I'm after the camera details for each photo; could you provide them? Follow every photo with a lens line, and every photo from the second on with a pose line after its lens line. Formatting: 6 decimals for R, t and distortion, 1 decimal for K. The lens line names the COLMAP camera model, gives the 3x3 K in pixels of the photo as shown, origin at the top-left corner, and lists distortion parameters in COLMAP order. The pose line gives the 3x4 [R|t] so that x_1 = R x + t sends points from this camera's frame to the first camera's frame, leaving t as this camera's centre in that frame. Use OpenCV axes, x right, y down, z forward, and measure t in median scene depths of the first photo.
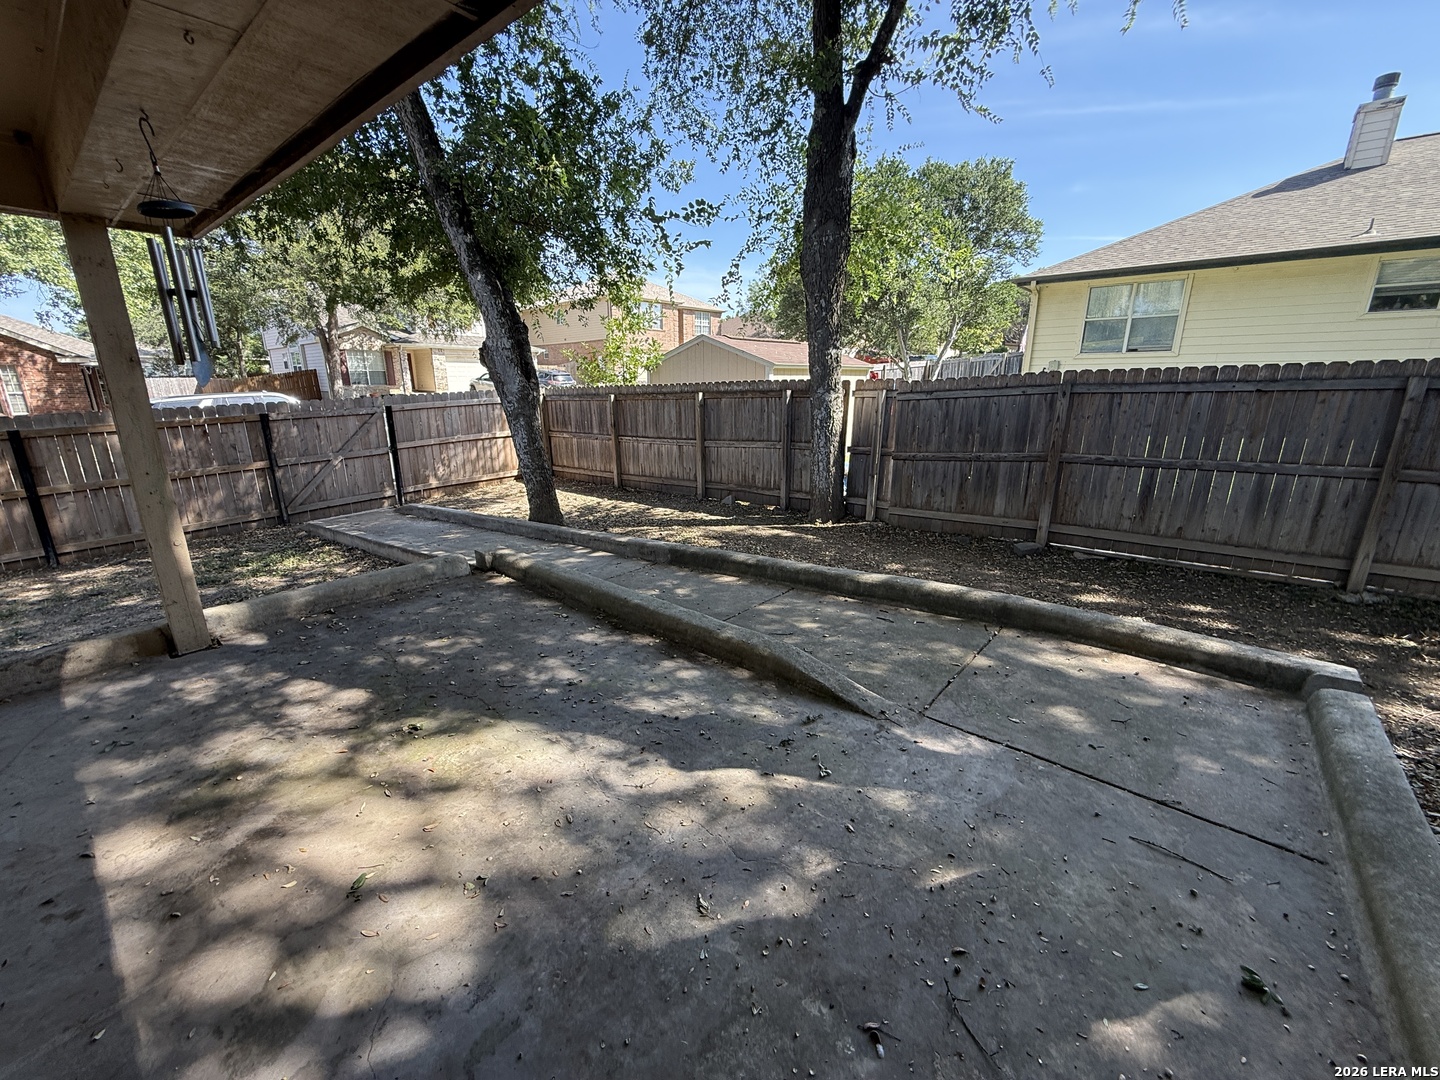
lens RADIAL K [[578.2, 0, 719.1], [0, 578.2, 540.5], [0, 0, 1]] dist [-0.000217, 0.000336]
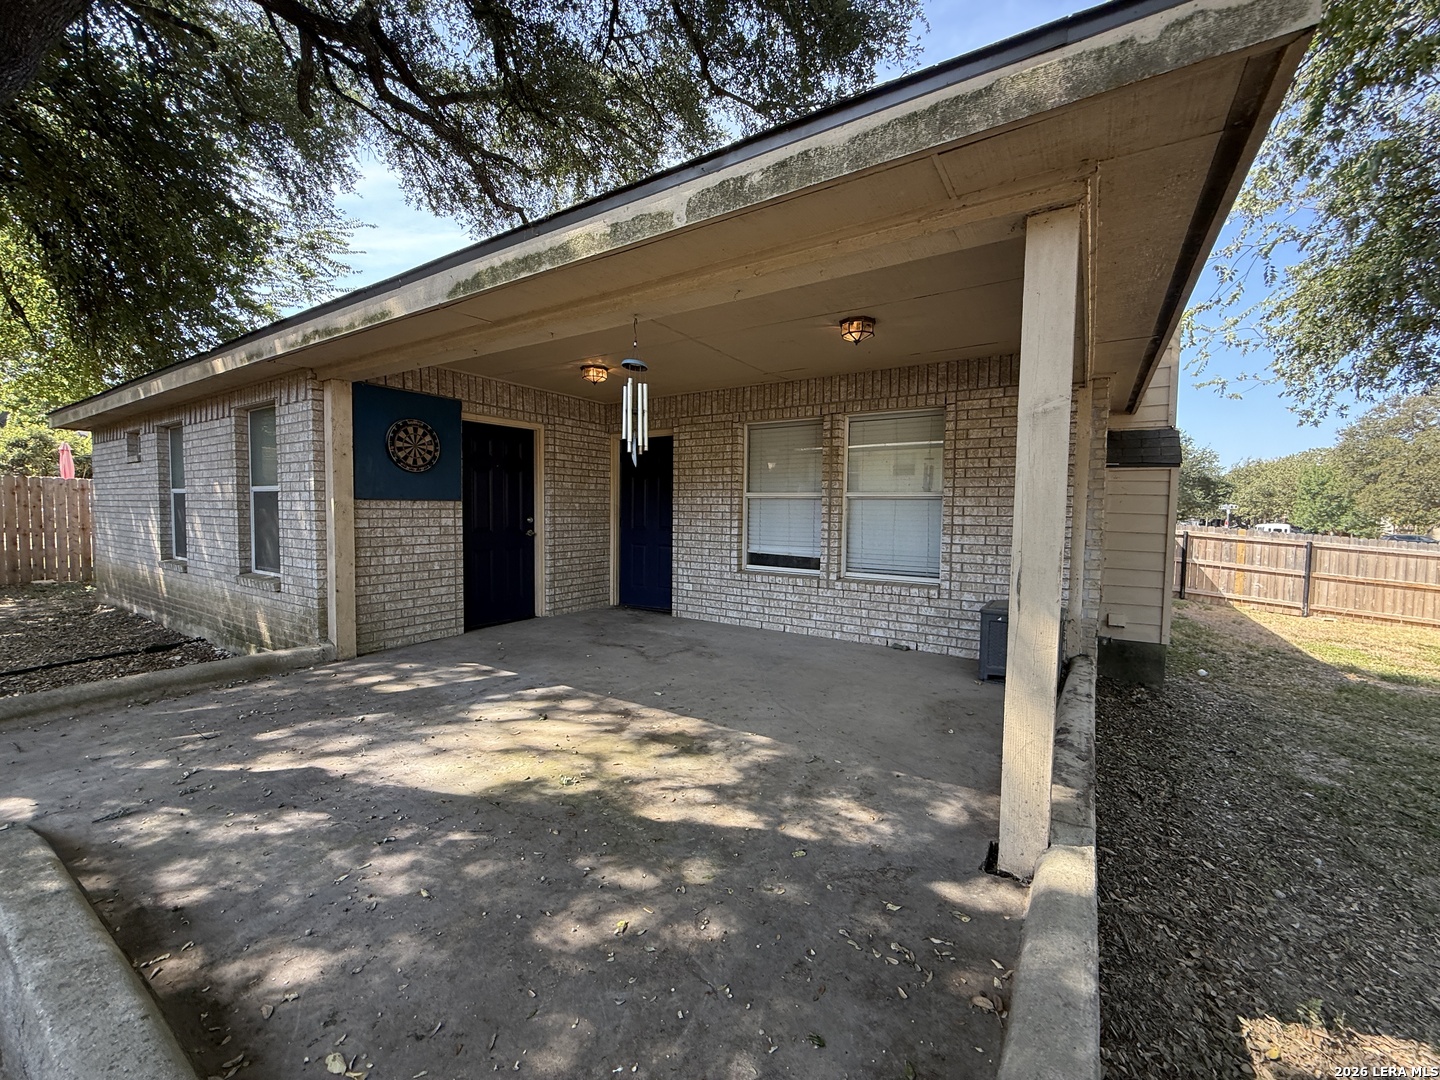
lens RADIAL K [[578.2, 0, 717.9], [0, 578.2, 538.7], [0, 0, 1]] dist [-0.000217, 0.000336]
pose [[-0.993535, 0.004606, -0.113430, -0.727154], [-0.031297, 0.949343, 0.312680, -0.438741], [0.109124, 0.314208, -0.943062, 1.958123]]
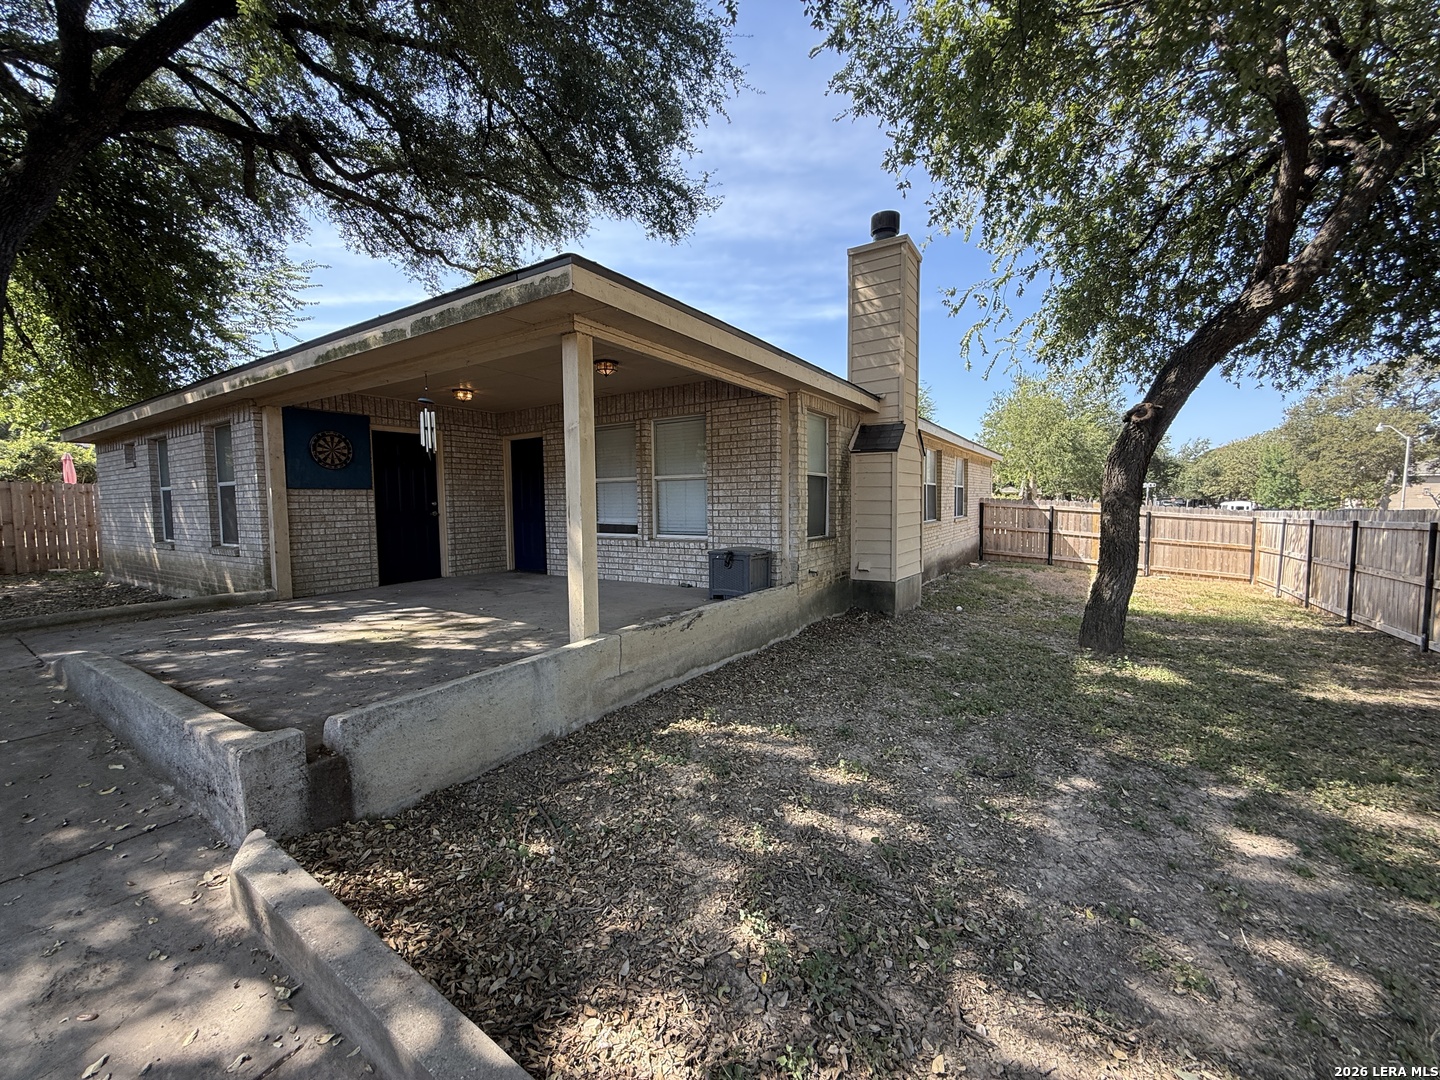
lens RADIAL K [[578.2, 0, 718.5], [0, 578.2, 539.6], [0, 0, 1]] dist [-0.000217, 0.000336]
pose [[-0.992663, 0.031505, -0.116733, -1.462795], [-0.008181, 0.945740, 0.324820, -0.608705], [0.120633, 0.323392, -0.938544, 2.893691]]
